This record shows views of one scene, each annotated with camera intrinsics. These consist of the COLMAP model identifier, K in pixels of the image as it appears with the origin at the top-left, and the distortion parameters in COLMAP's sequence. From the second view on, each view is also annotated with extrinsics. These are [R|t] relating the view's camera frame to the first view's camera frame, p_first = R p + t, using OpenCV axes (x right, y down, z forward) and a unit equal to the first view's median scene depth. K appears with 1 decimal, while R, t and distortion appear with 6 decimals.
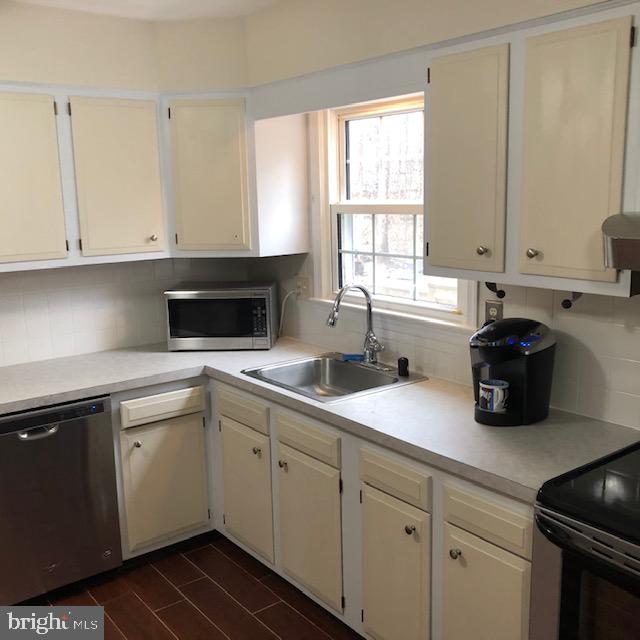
lens RADIAL K [[700.9, 0, 320.2], [0, 700.9, 319.4], [0, 0, 1]] dist [0.031034, 0.000000]
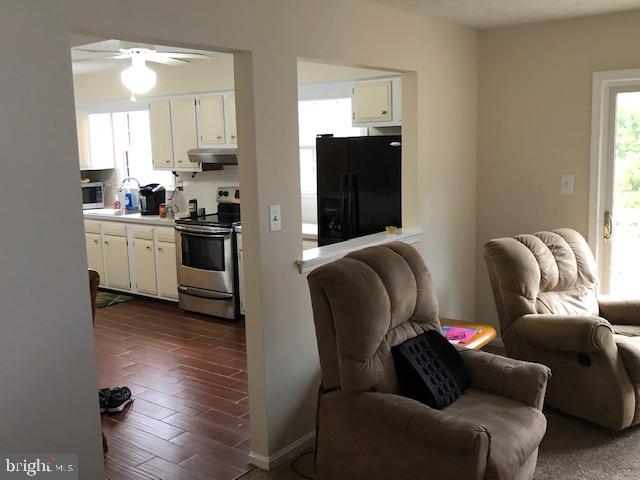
lens RADIAL K [[651.5, 0, 319.1], [0, 651.5, 239.6], [0, 0, 1]] dist [0.009644, 0.000000]
pose [[0.965610, -0.042557, 0.256488, 0.109349], [0.049066, 0.998614, -0.019027, 0.325652], [-0.255323, 0.030958, 0.966360, -1.895388]]
